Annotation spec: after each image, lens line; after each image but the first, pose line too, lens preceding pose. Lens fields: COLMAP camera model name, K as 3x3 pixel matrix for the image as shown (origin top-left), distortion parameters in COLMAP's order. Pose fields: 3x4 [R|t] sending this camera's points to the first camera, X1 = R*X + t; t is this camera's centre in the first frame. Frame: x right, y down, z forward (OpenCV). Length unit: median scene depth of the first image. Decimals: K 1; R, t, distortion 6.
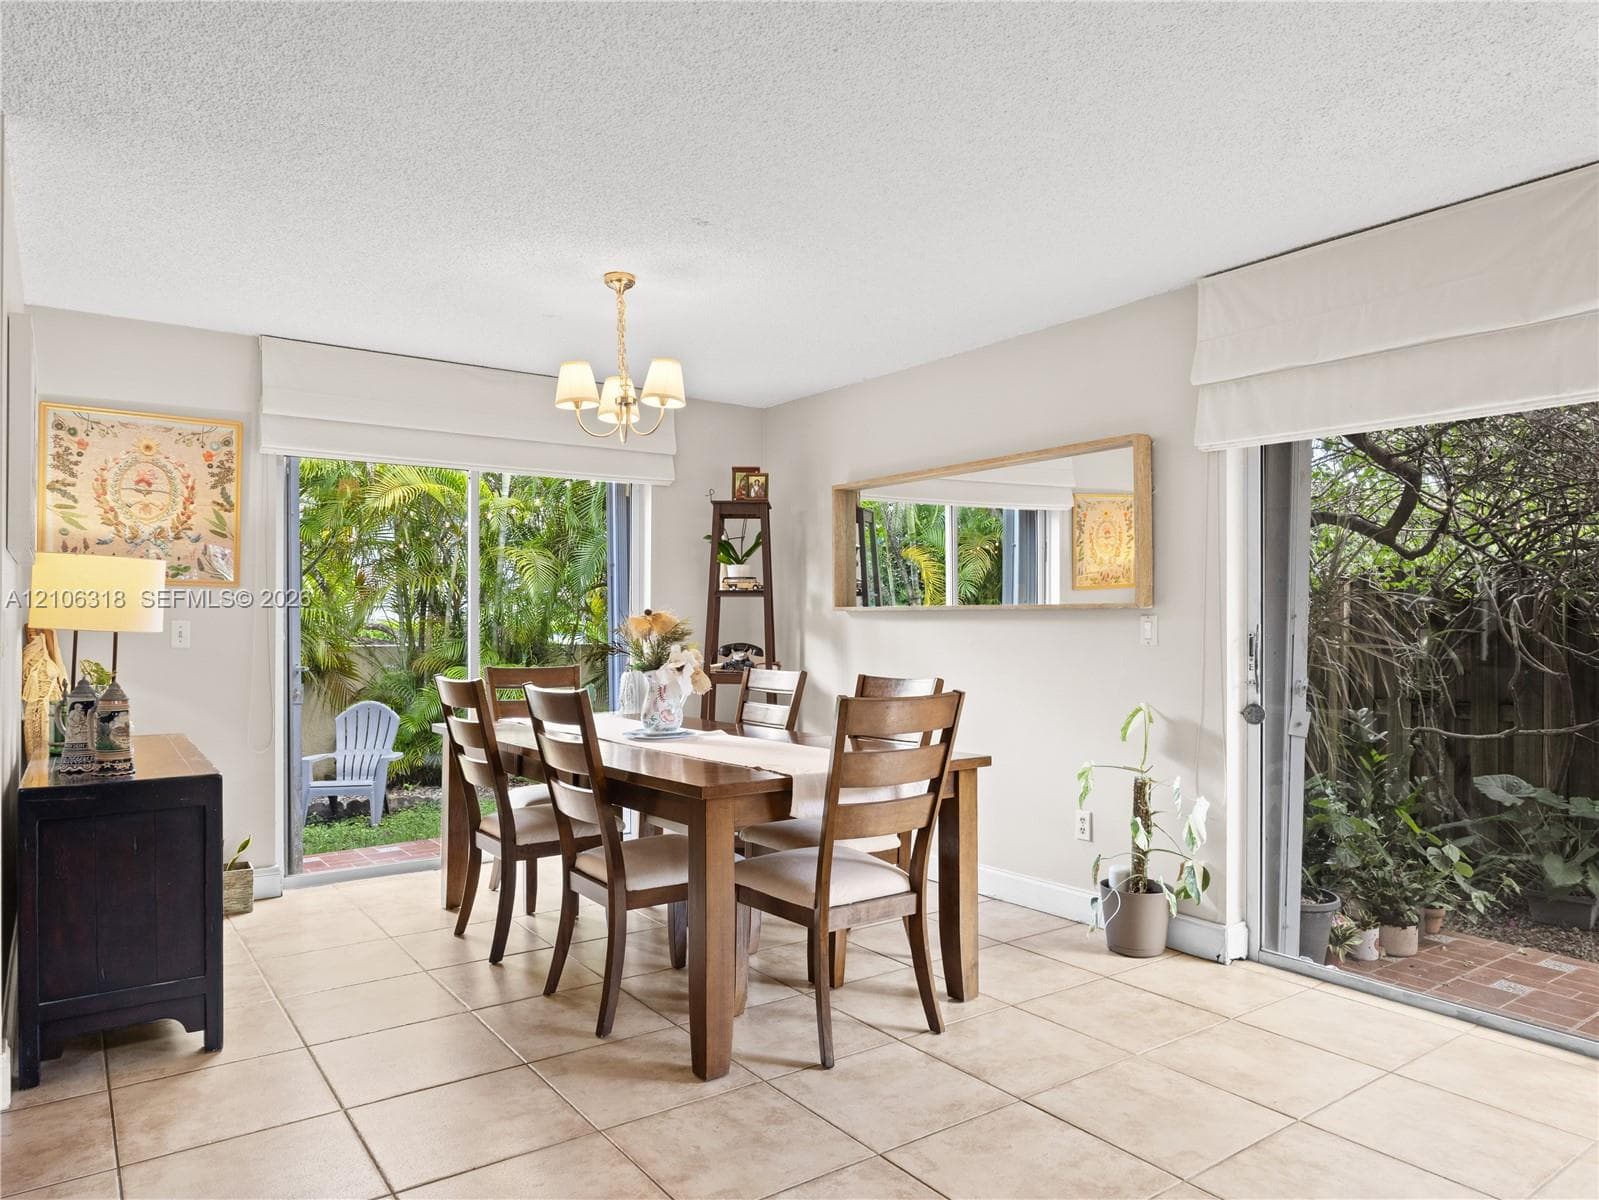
lens RADIAL K [[1040.5, 0, 795.7], [0, 1040.5, 616.1], [0, 0, 1]] dist [-0.014027, 0.008005]
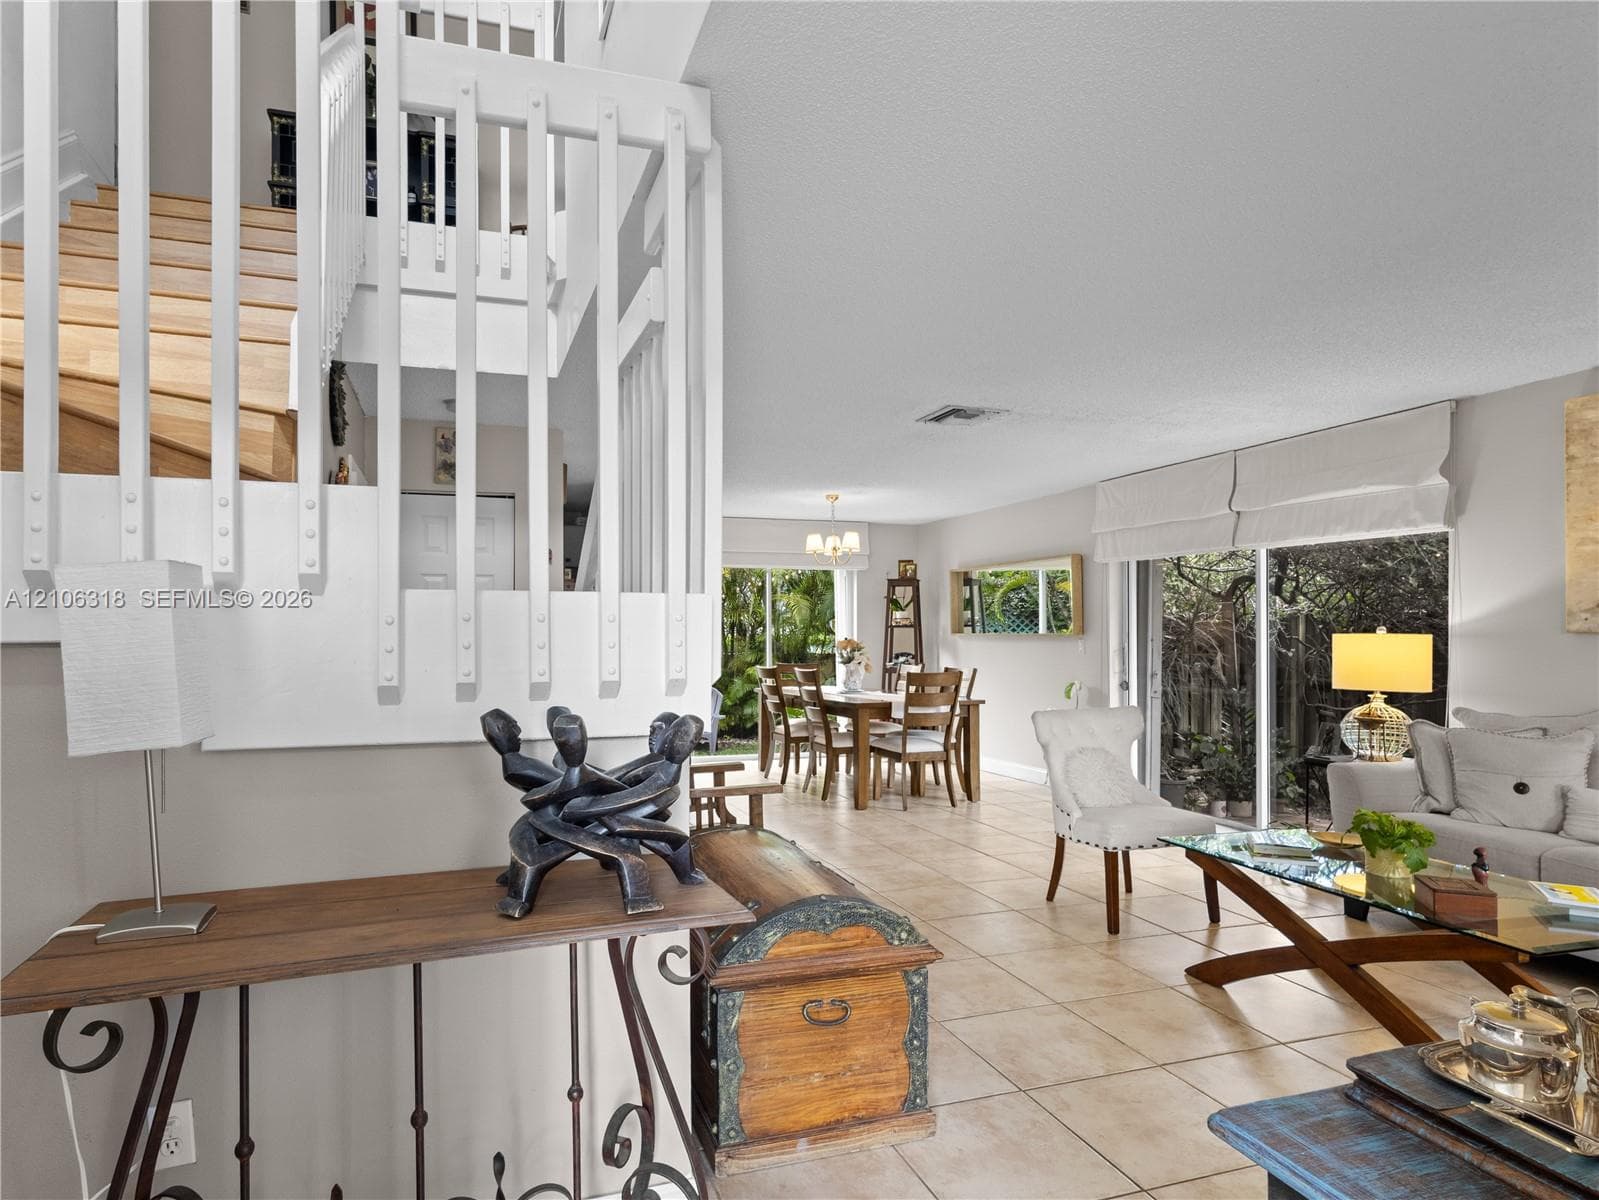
lens RADIAL K [[914.3, 0, 738.0], [0, 914.3, 626.0], [0, 0, 1]] dist [0.002477, 0.005190]
pose [[0.951183, -0.007022, -0.308549, 0.245349], [0.005698, 0.999970, -0.005191, -0.021260], [0.308576, 0.003180, 0.951194, -0.958353]]
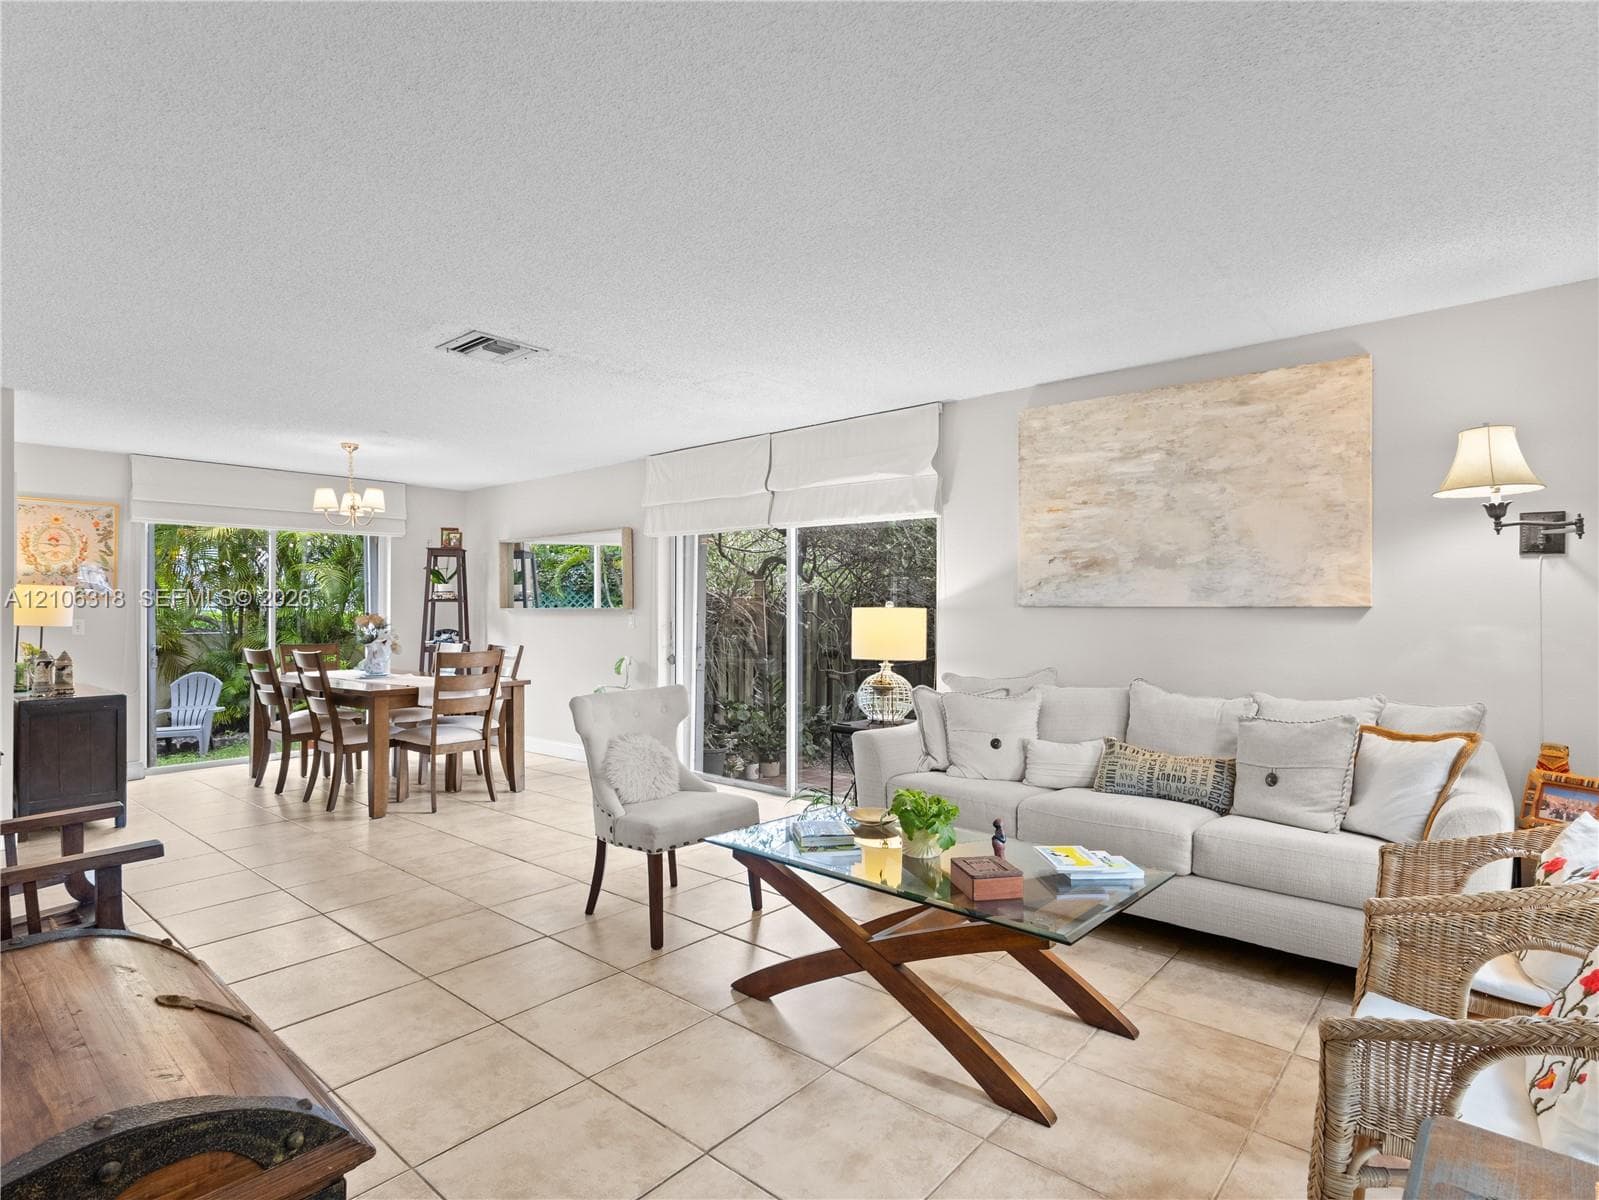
lens RADIAL K [[843.5, 0, 798.4], [0, 843.5, 599.0], [0, 0, 1]] dist [0.007573, 0.001721]
pose [[0.972905, -0.001586, 0.231200, 0.269001], [0.003278, 0.999971, -0.006935, -0.017073], [-0.231182, 0.007505, 0.972882, -0.709847]]
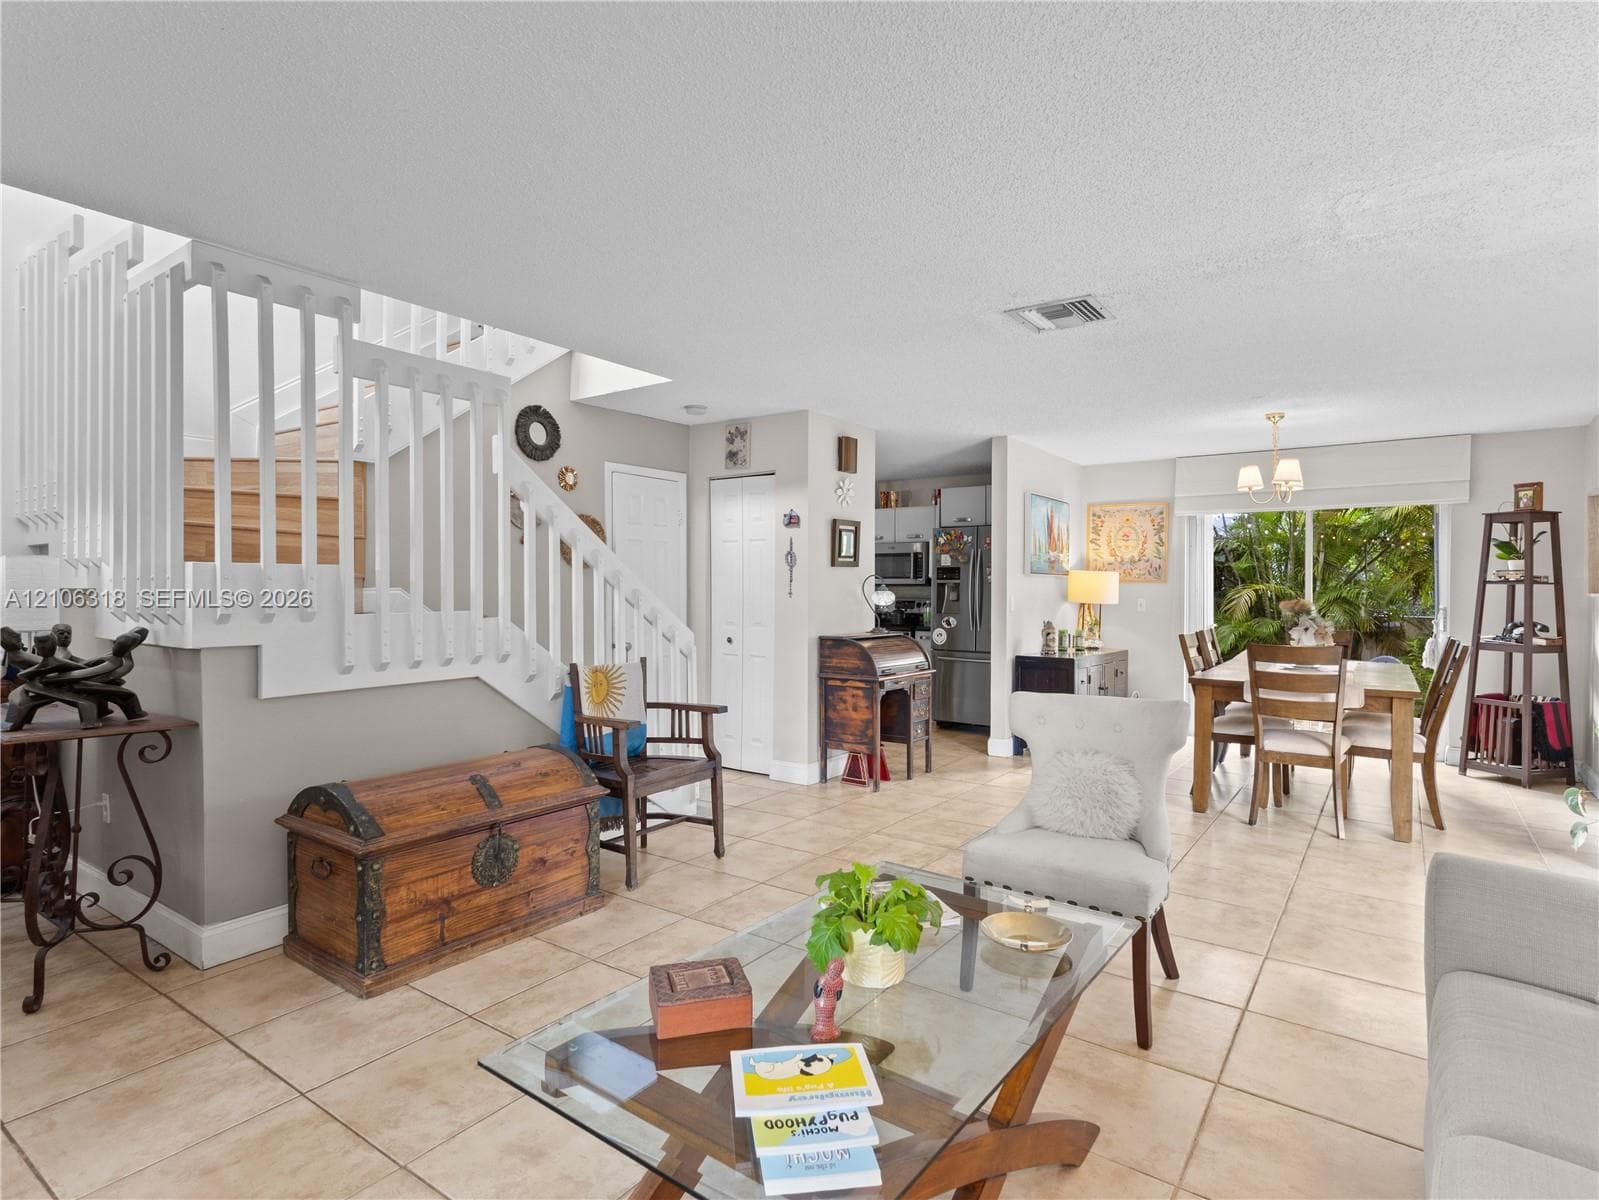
lens RADIAL K [[843.5, 0, 802.8], [0, 843.5, 594.1], [0, 0, 1]] dist [0.007573, 0.001721]
pose [[0.321249, 0.007714, -0.946963, 0.913531], [-0.002240, 0.999970, 0.007385, -0.017879], [0.946992, -0.000251, 0.321257, -0.248442]]
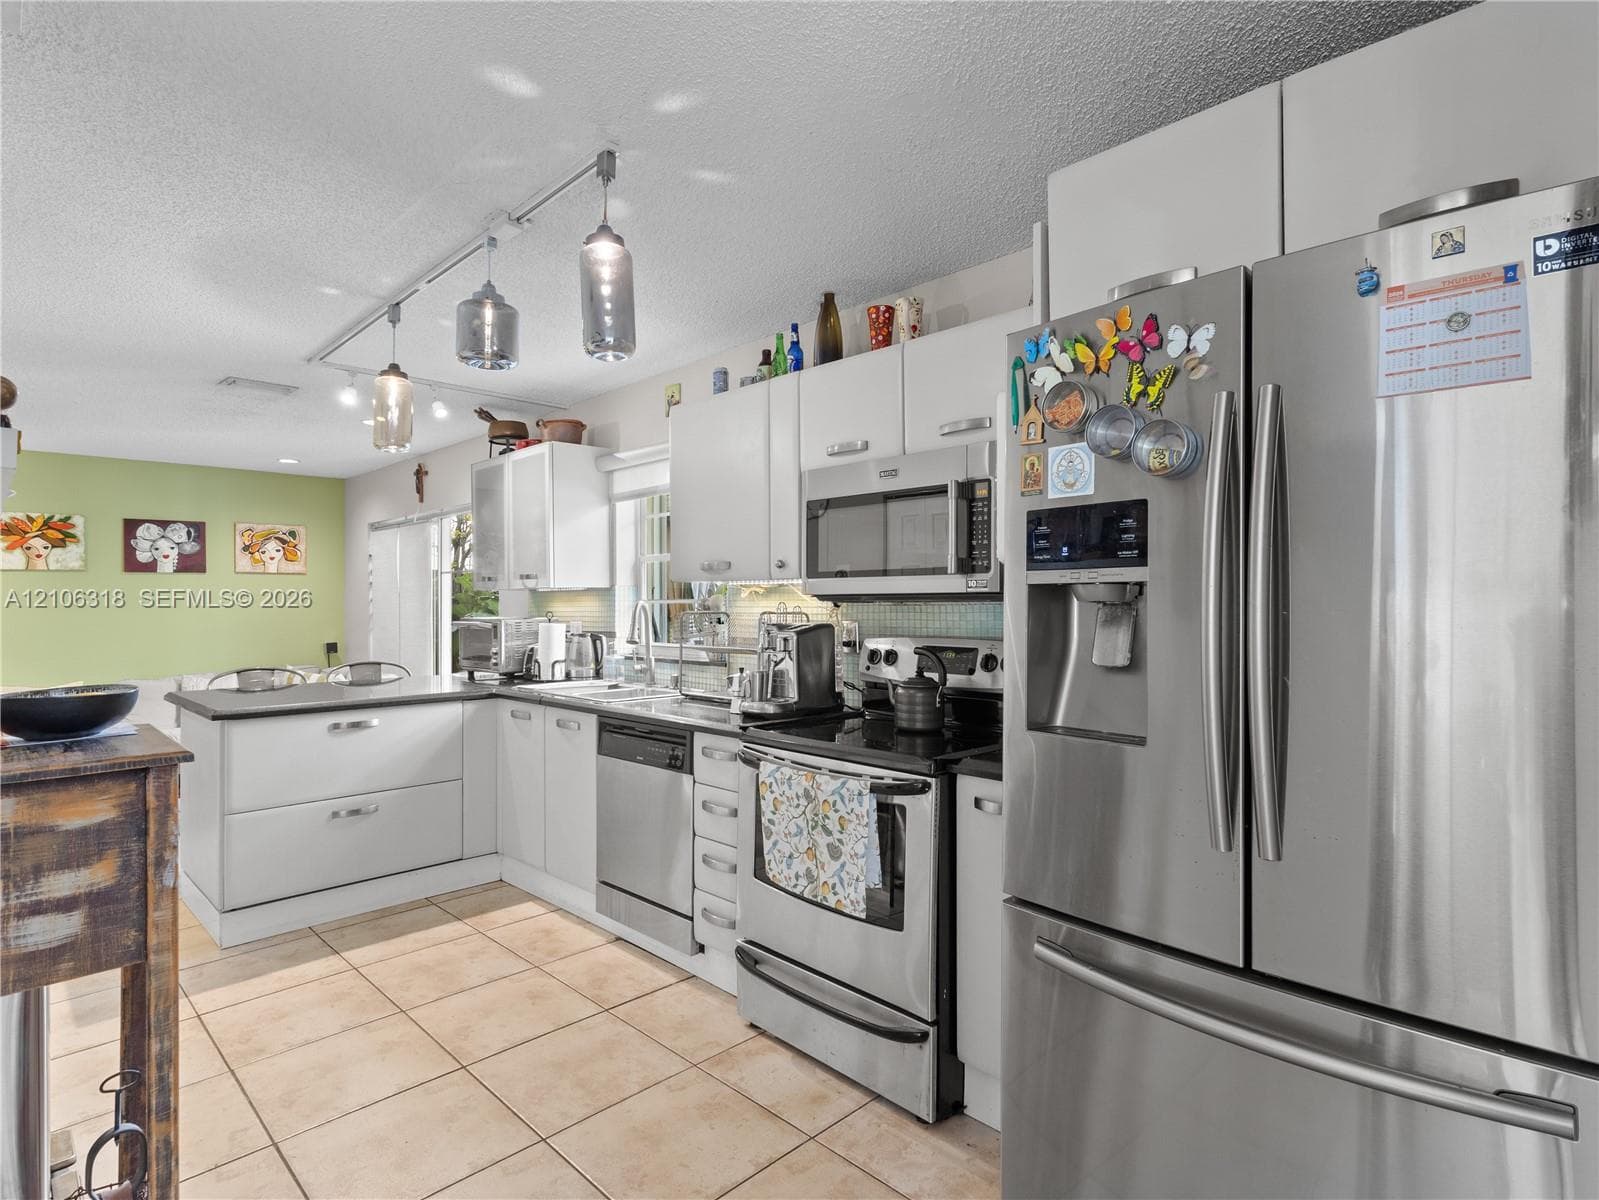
lens RADIAL K [[759.2, 0, 802.6], [0, 759.2, 590.2], [0, 0, 1]] dist [-0.032768, -0.000273]
pose [[0.138974, -0.005962, -0.990278, -0.496366], [0.009806, 0.999941, -0.004644, -0.027925], [0.990247, -0.009066, 0.139024, 0.517227]]
